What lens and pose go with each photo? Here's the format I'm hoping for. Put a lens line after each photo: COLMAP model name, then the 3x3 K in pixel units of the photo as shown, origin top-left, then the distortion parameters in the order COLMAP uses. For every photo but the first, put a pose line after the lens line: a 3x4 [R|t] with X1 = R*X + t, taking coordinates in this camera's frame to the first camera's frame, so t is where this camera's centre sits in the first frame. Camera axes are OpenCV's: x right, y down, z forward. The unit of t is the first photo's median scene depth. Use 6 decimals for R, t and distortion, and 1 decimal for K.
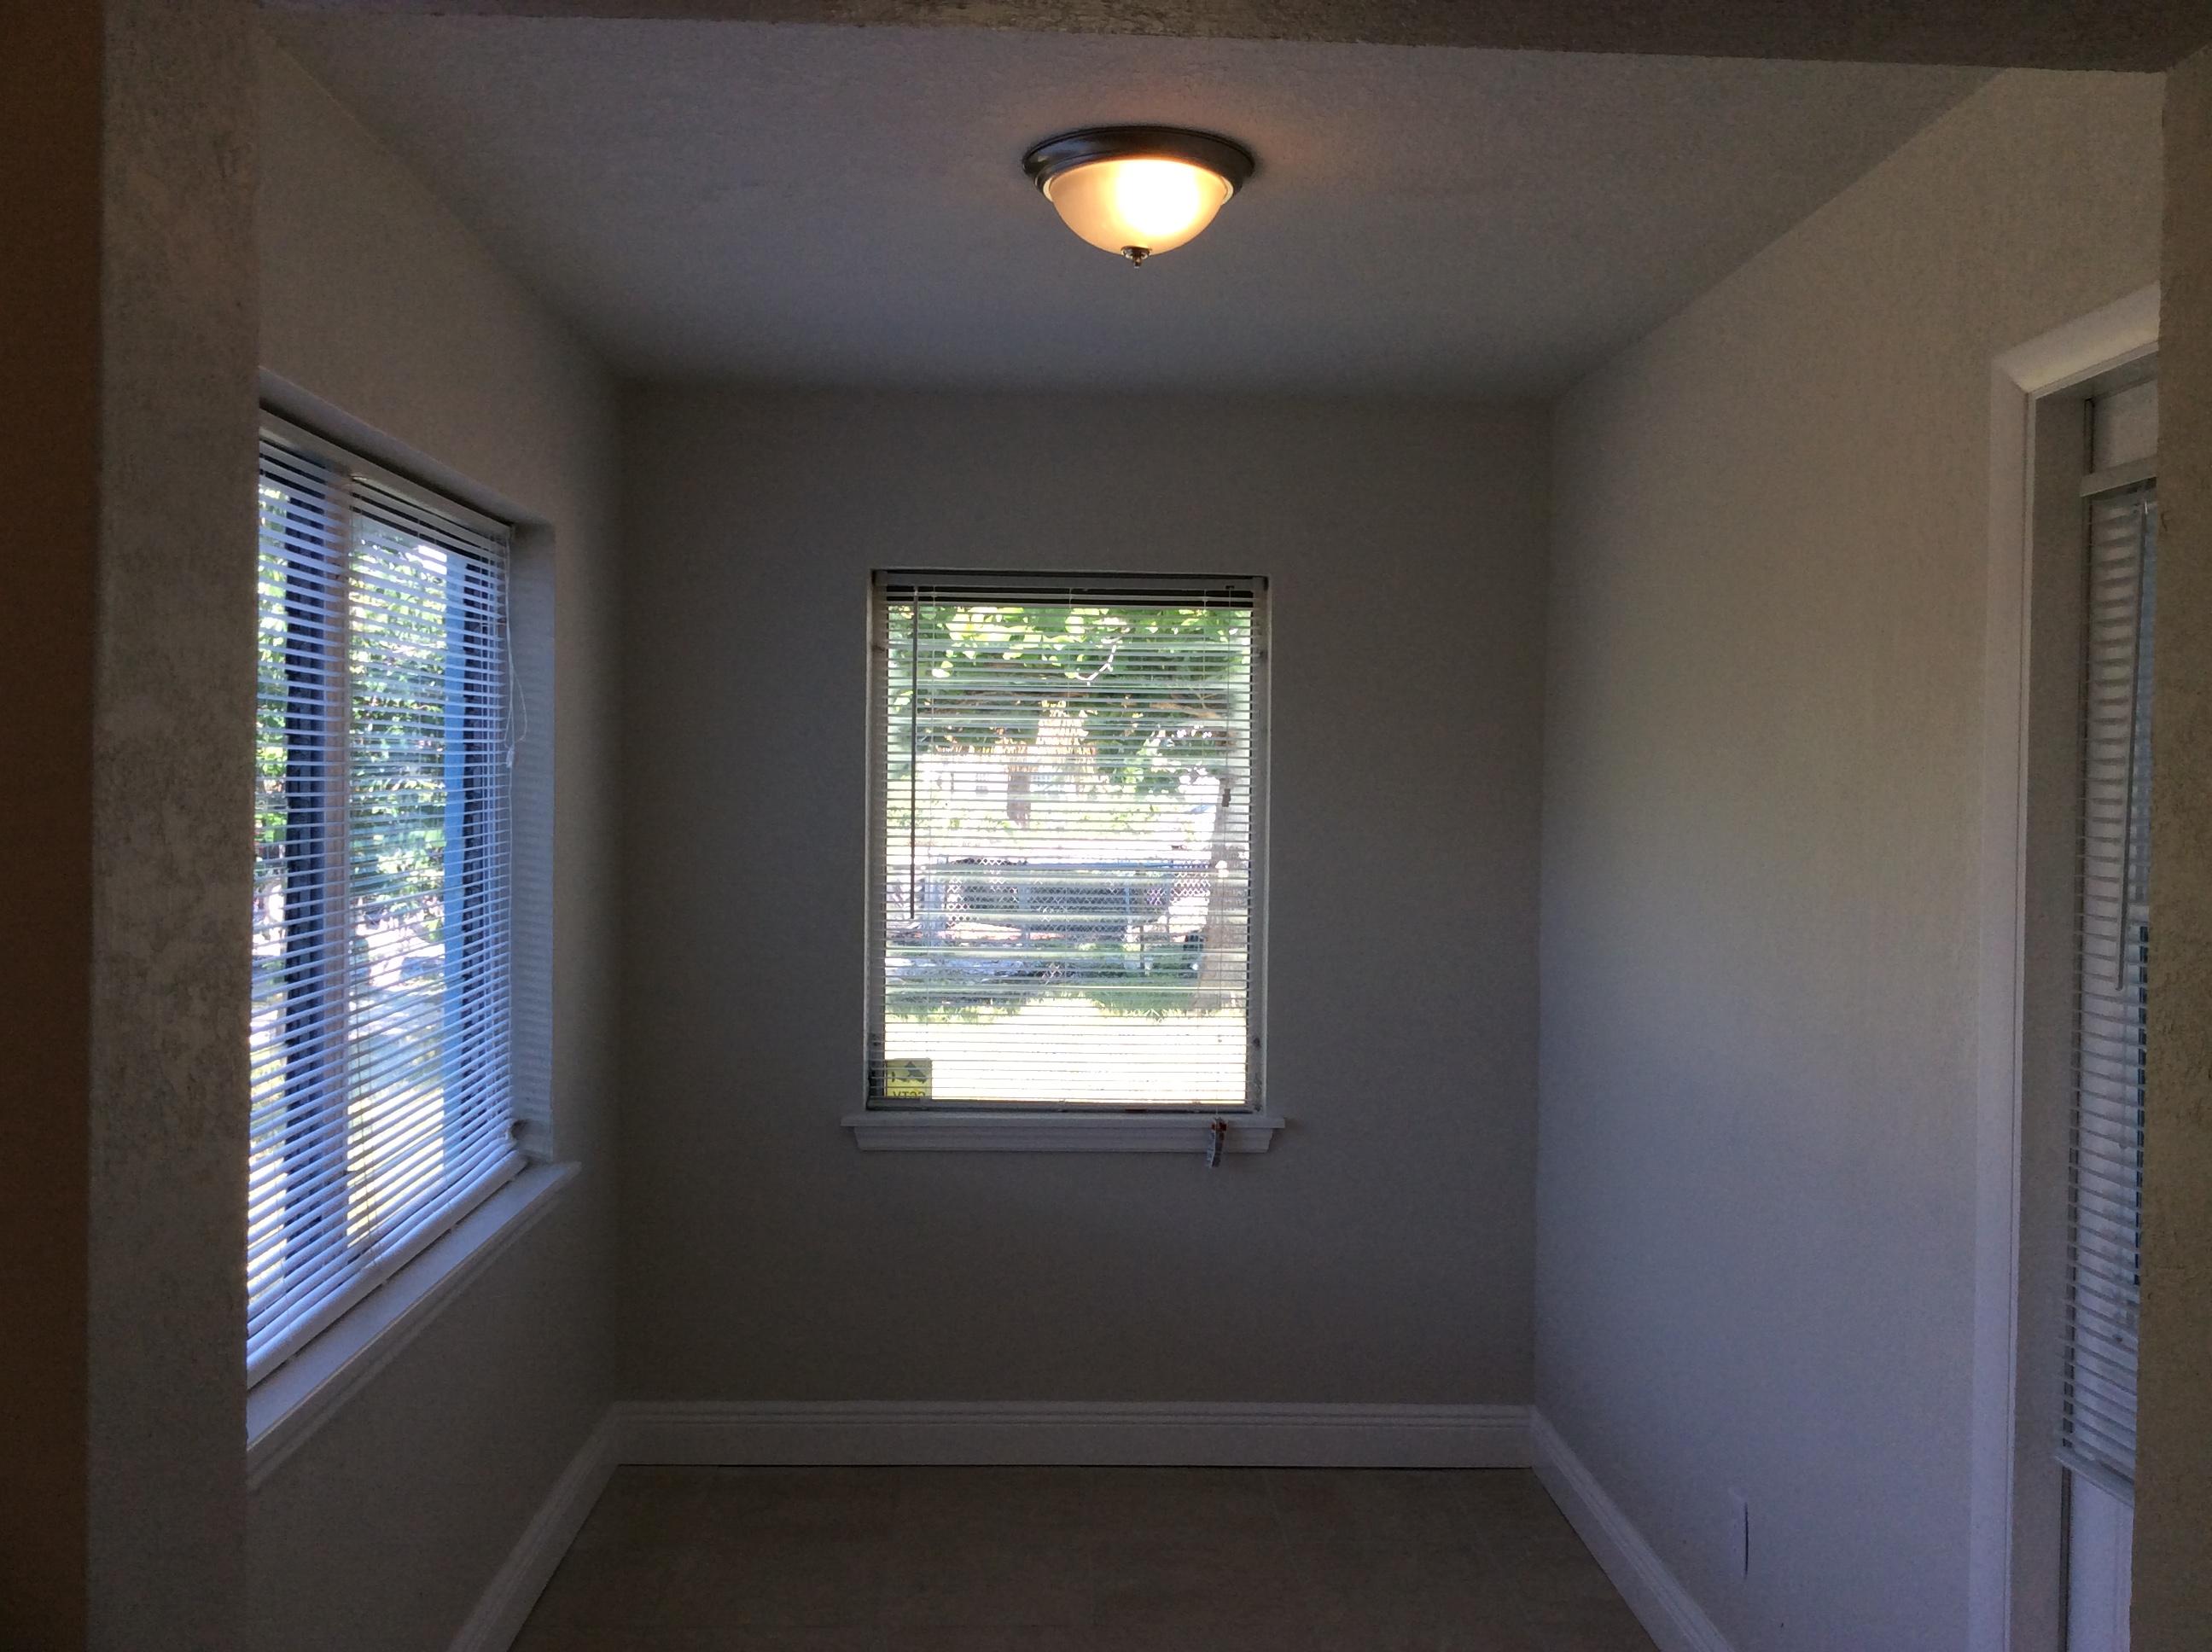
lens RADIAL K [[2059.2, 0, 1103.0], [0, 2059.2, 830.9], [0, 0, 1]] dist [0.022918, 0.000000]
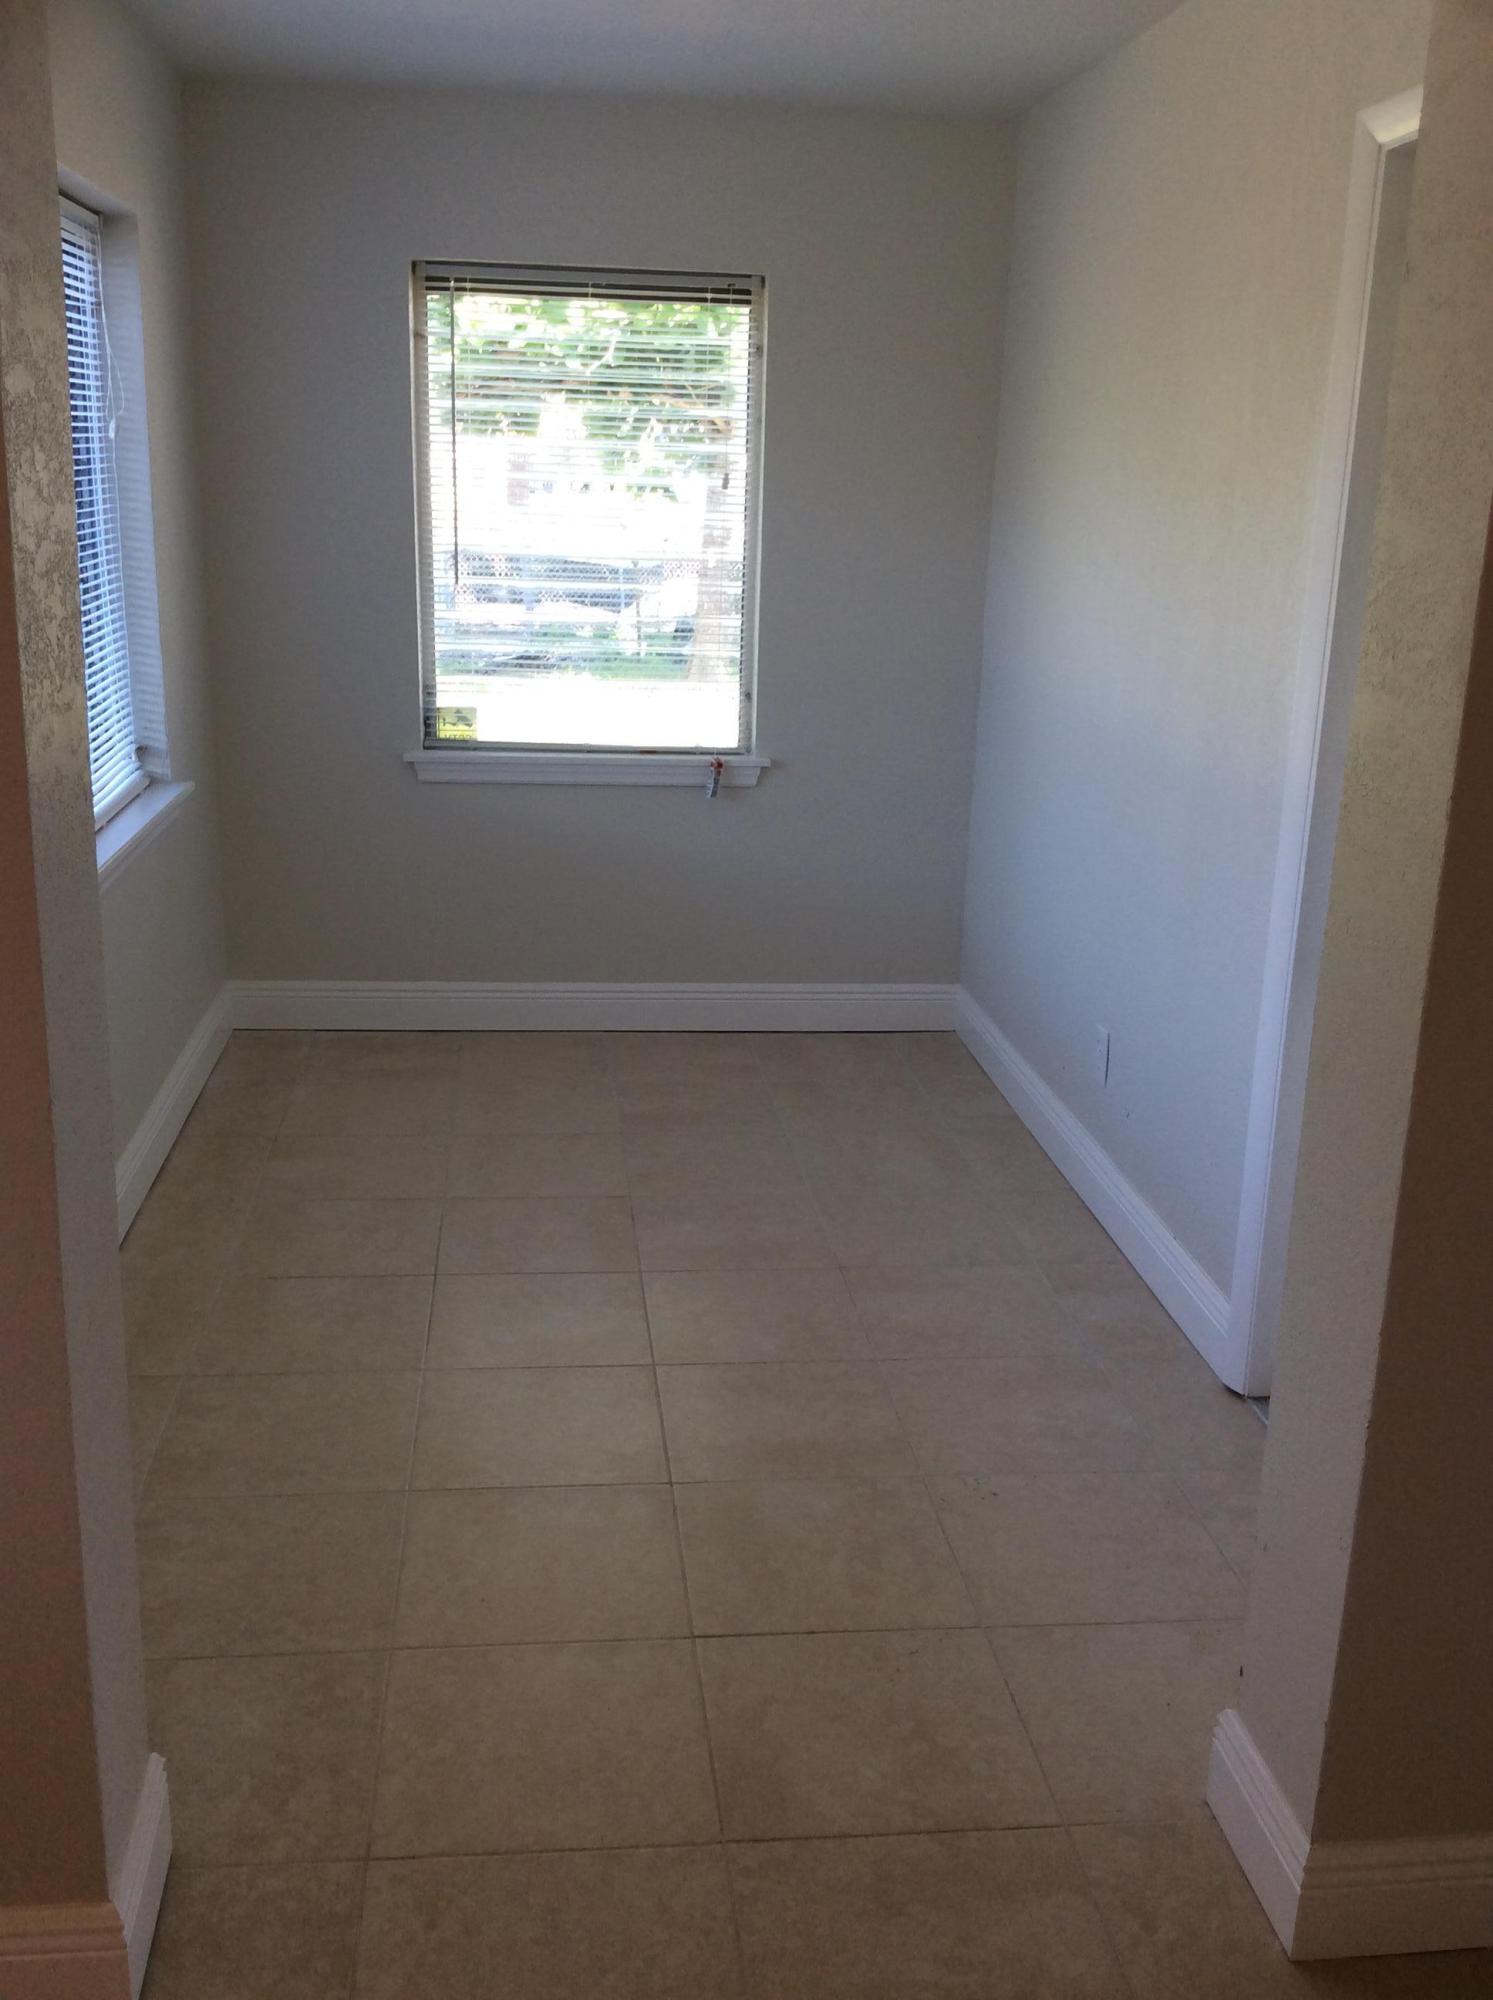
lens RADIAL K [[1861.9, 0, 736.3], [0, 1861.9, 1048.5], [0, 0, 1]] dist [0.022918, 0.000000]
pose [[0.997309, -0.003071, 0.073252, -0.012790], [-0.016866, 0.962717, 0.269983, 0.007741], [-0.071350, -0.270492, 0.960075, -0.099039]]
